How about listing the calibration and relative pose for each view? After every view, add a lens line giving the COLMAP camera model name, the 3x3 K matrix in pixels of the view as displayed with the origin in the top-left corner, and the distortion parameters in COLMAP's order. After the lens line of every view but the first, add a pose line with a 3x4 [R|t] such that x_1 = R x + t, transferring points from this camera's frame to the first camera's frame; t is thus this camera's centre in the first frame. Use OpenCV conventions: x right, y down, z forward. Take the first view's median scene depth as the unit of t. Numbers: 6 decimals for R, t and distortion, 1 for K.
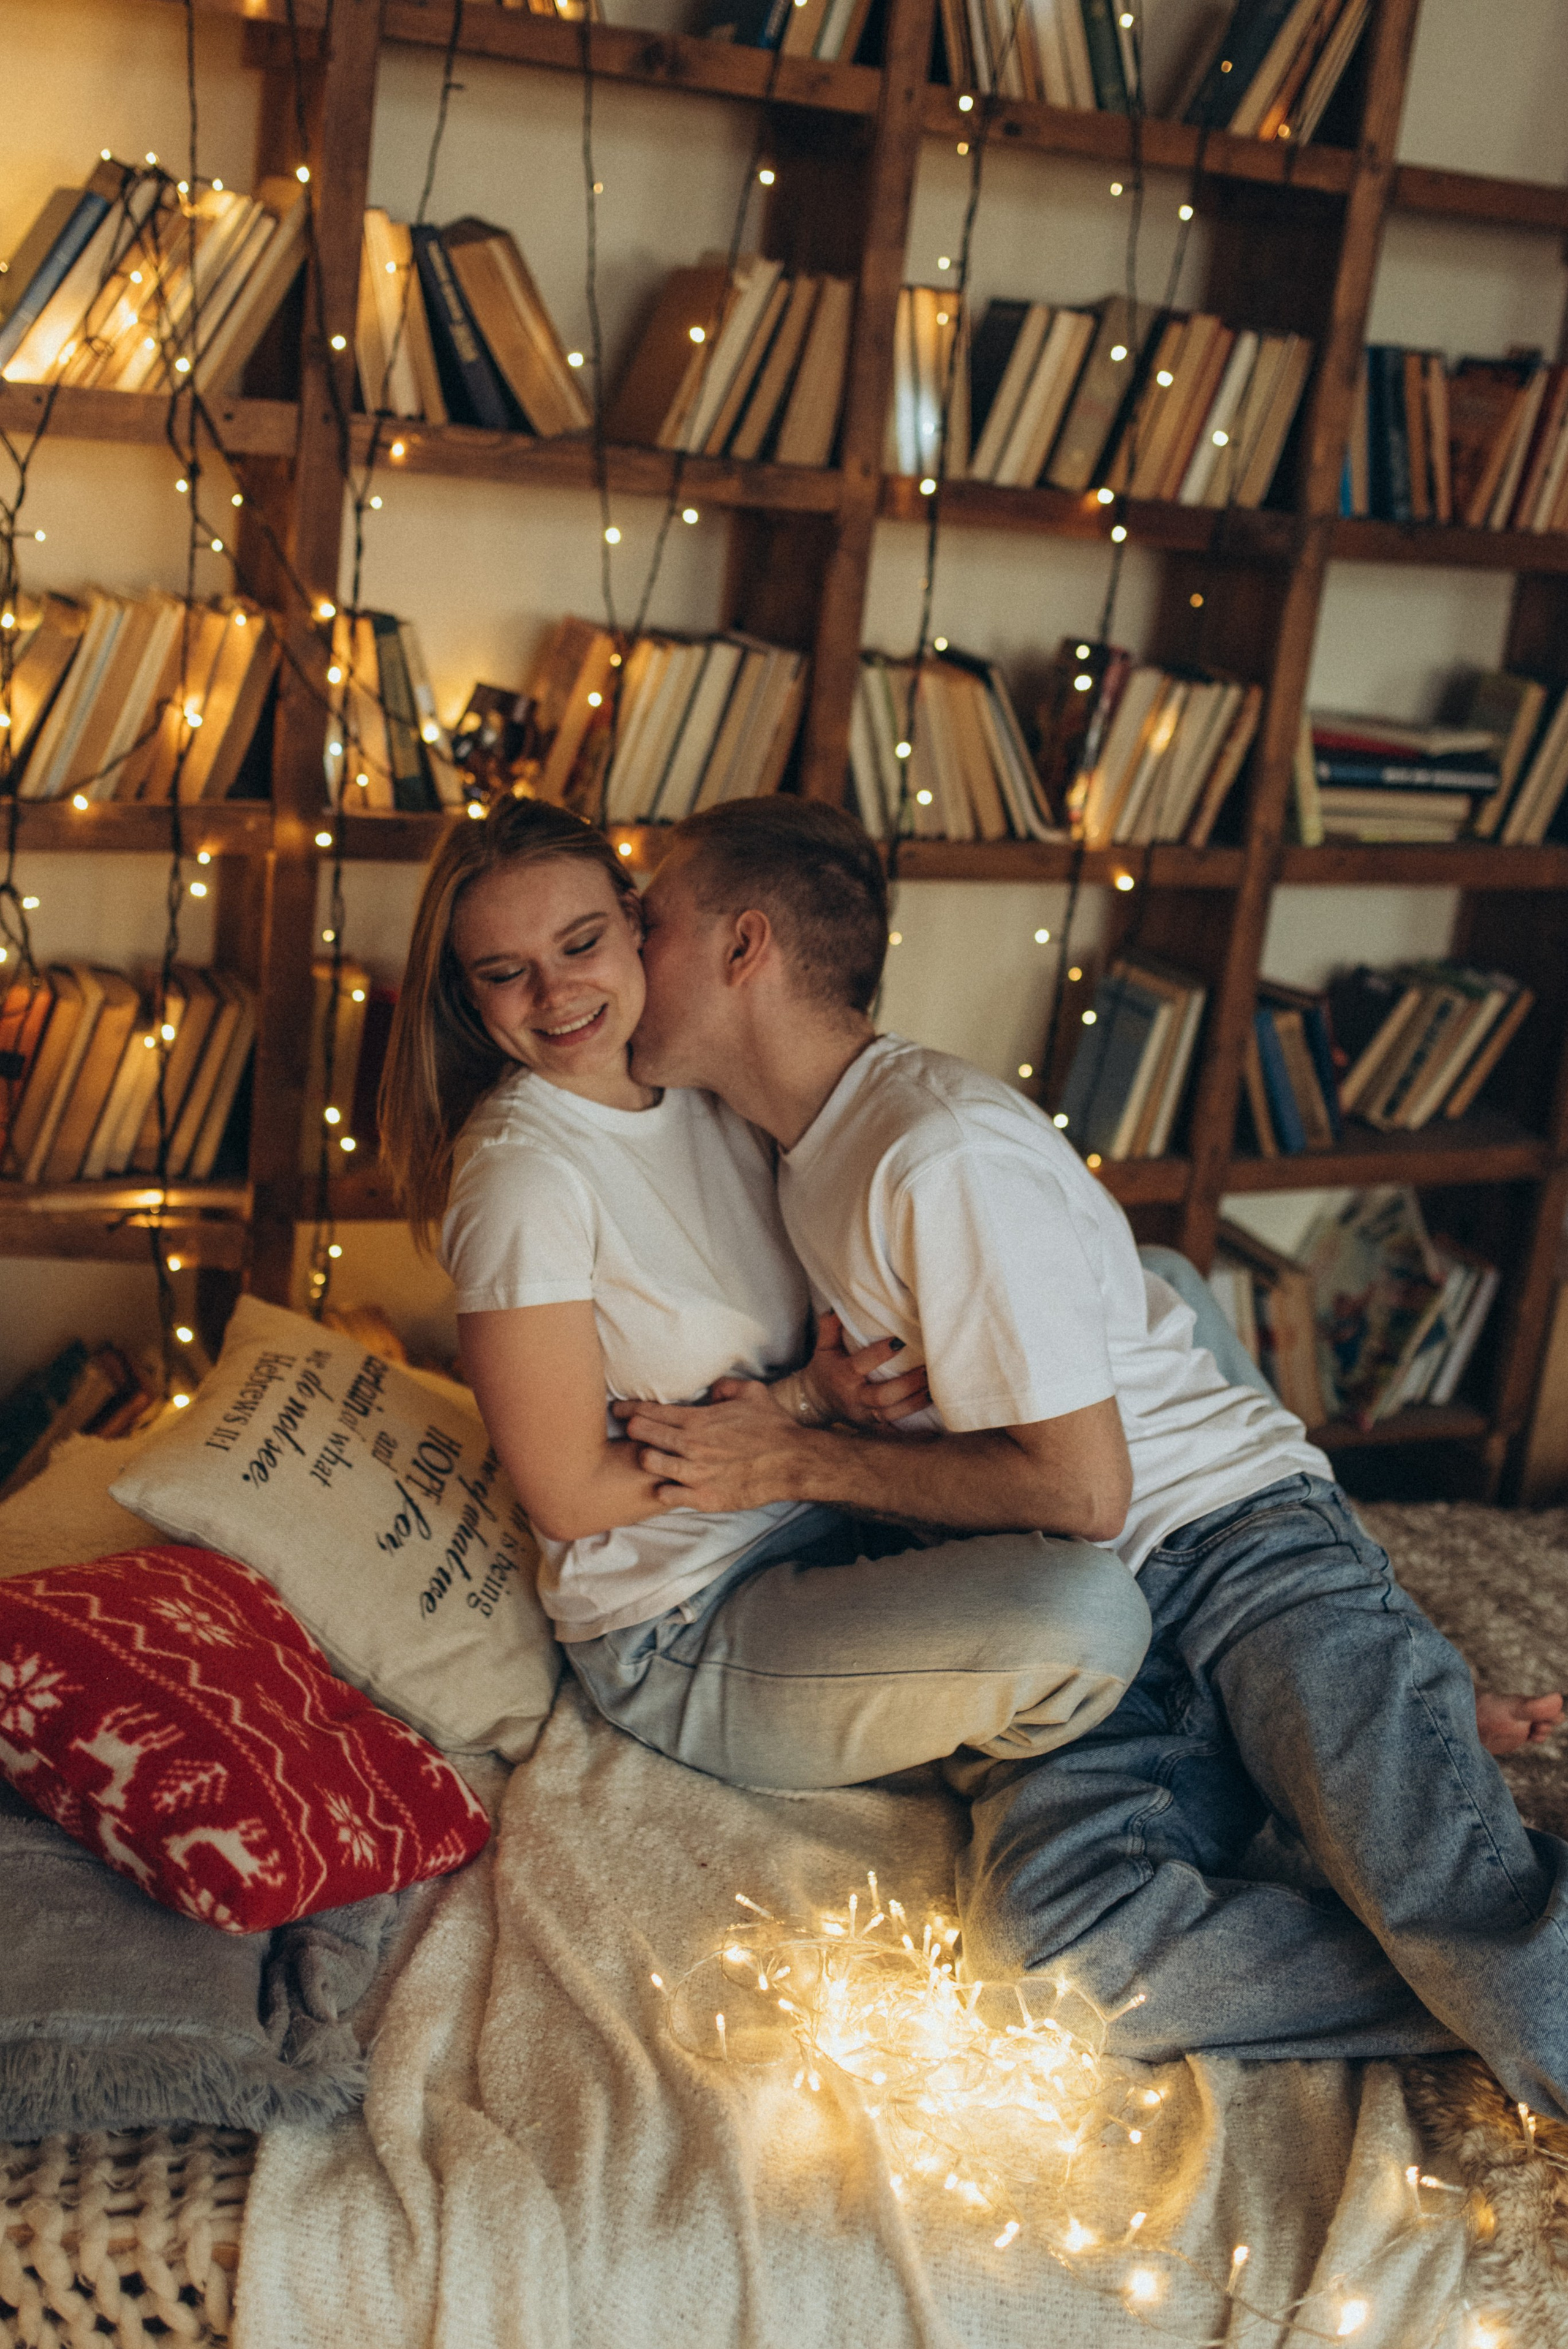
lens RADIAL K [[2678.3, 0, 785.6], [0, 2678.3, 1064.0], [0, 0, 1]] dist [-0.015524, 0.031373]
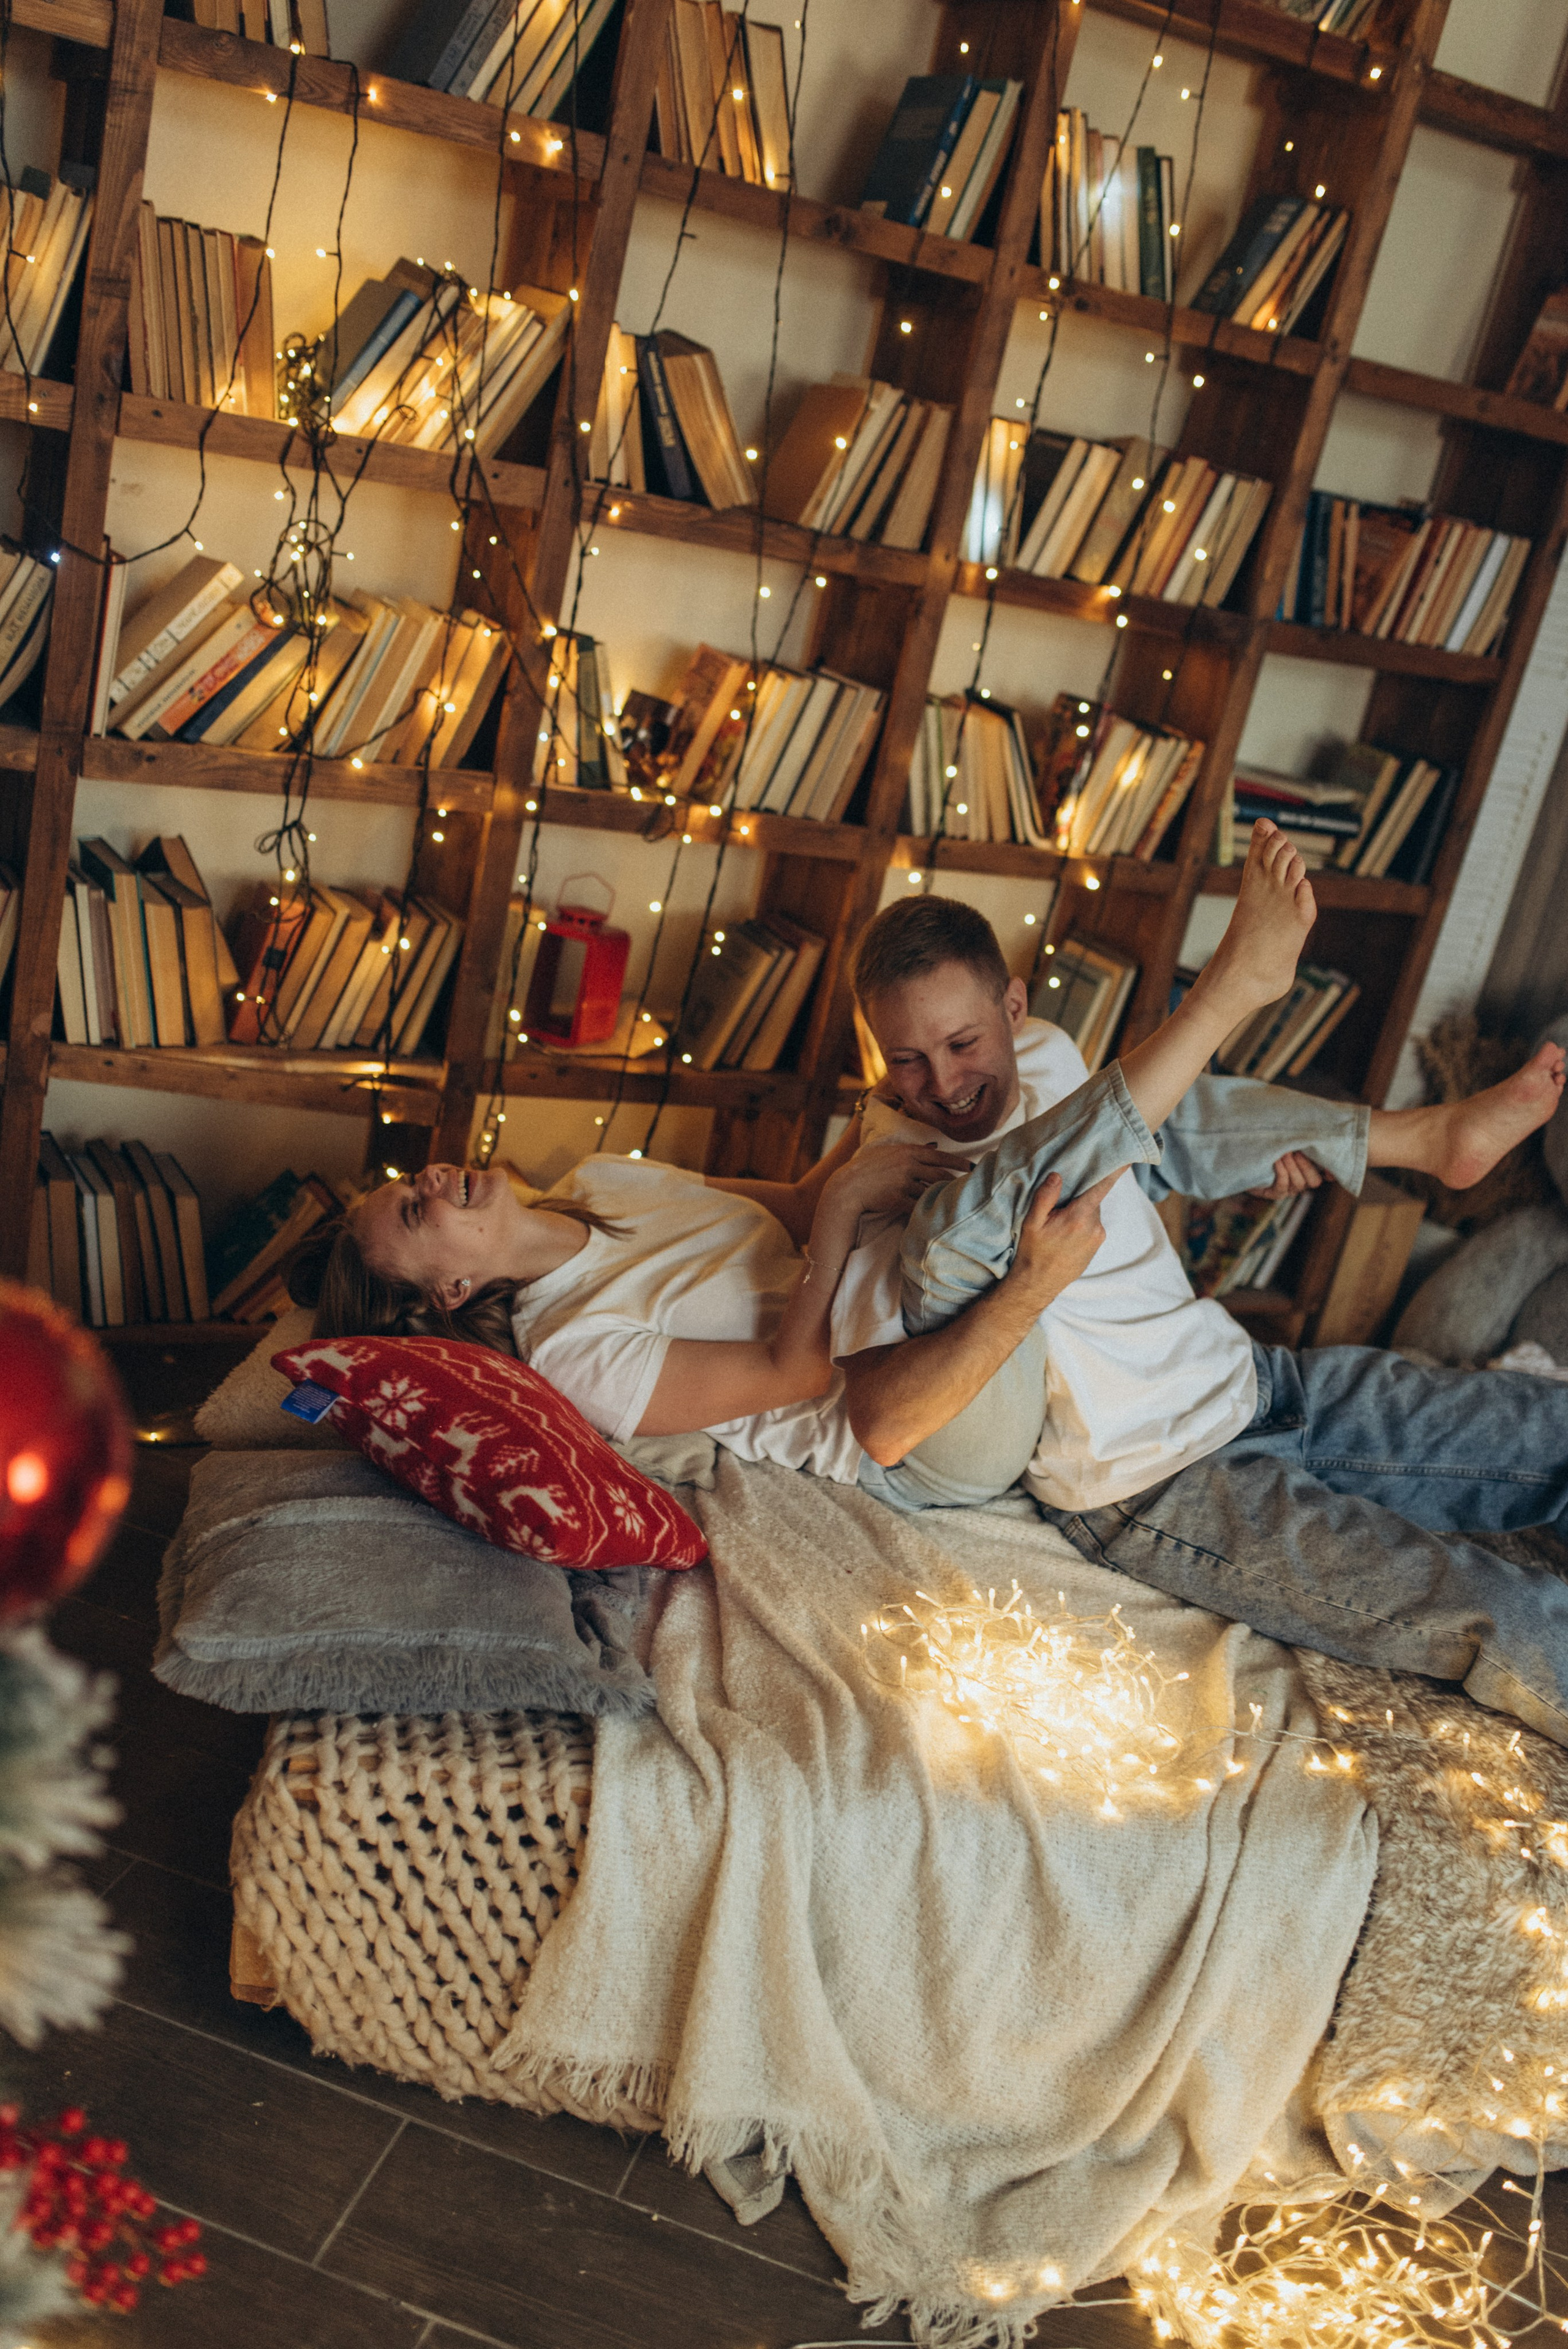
lens RADIAL K [[2333.4, 0, 734.3], [0, 2333.4, 1178.3], [0, 0, 1]] dist [-0.004026, 0.001090]
pose [[0.992027, 0.067745, 0.106271, -0.180894], [-0.076331, 0.993954, 0.078924, 0.000008], [-0.100282, -0.086406, 0.991200, -0.160157]]
